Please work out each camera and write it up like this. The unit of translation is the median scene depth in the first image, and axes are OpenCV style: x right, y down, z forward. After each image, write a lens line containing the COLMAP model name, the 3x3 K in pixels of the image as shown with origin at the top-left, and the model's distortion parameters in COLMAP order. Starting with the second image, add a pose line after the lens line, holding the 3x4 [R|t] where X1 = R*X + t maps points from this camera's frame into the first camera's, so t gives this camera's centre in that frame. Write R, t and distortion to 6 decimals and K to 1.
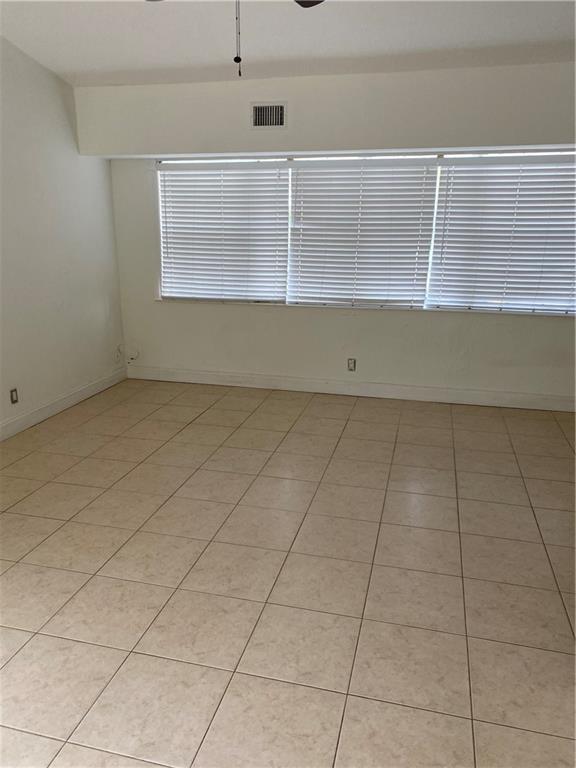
lens RADIAL K [[582.3, 0, 283.2], [0, 582.3, 383.9], [0, 0, 1]] dist [0.037417, -0.044027]
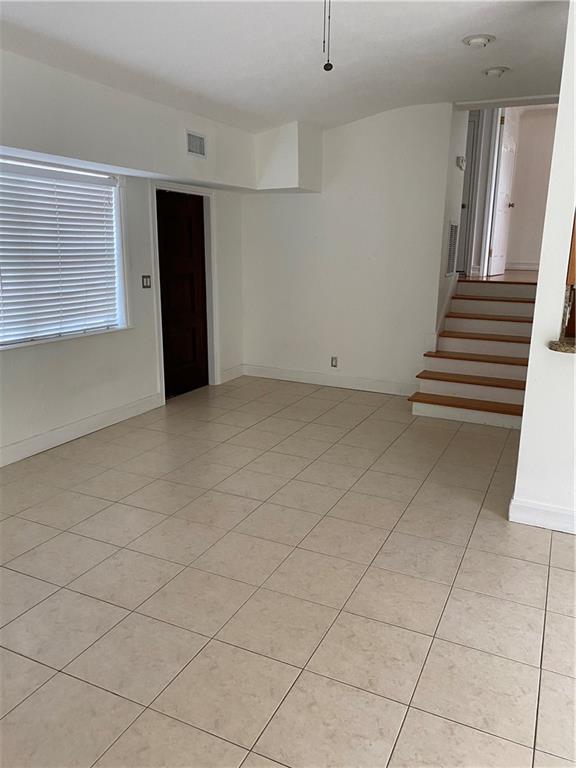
lens RADIAL K [[582.3, 0, 292.1], [0, 582.3, 380.1], [0, 0, 1]] dist [0.037417, -0.044027]
pose [[0.188086, -0.226116, 0.955769, -0.473870], [0.247170, 0.952715, 0.176753, -0.137972], [-0.950542, 0.202992, 0.235081, 0.472753]]
